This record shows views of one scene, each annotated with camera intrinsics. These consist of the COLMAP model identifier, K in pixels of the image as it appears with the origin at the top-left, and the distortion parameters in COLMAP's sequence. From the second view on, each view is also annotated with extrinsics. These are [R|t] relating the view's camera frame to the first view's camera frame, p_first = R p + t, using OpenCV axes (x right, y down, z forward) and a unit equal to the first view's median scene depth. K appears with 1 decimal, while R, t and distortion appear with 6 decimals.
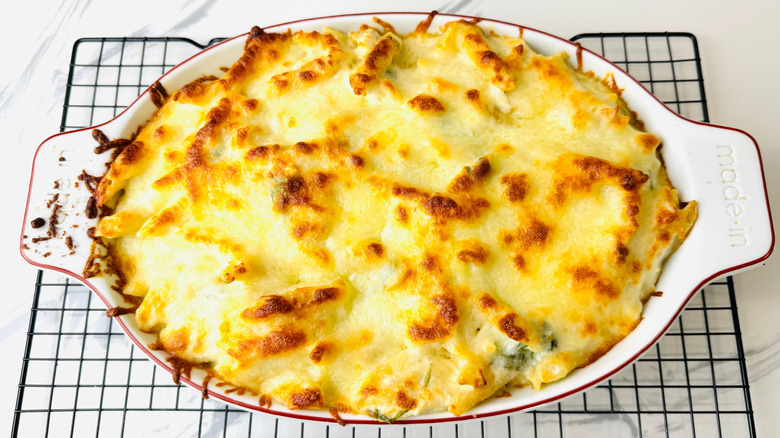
lens RADIAL K [[611.1, 0, 390.0], [0, 611.1, 219.0], [0, 0, 1]] dist [0.024361, -0.144474]
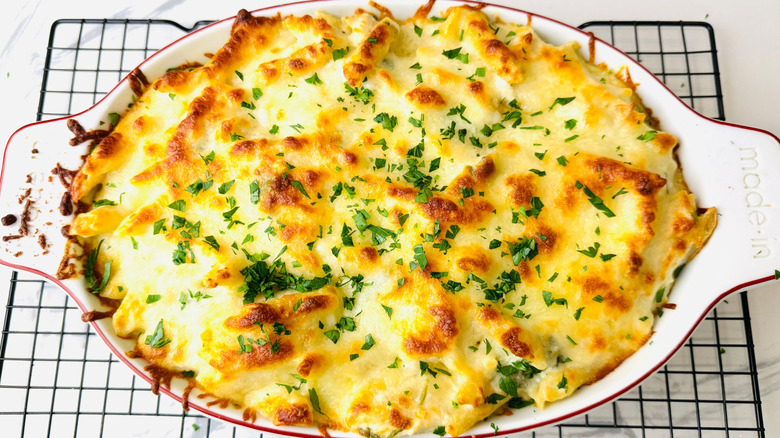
lens RADIAL K [[595.2, 0, 368.9], [0, 595.2, 218.5], [0, 0, 1]] dist [-0.000752, -0.080646]
pose [[0.999826, 0.015560, -0.010292, -0.014995], [-0.015157, 0.999159, 0.038096, -0.037865], [0.010876, -0.037934, 0.999221, 0.095882]]
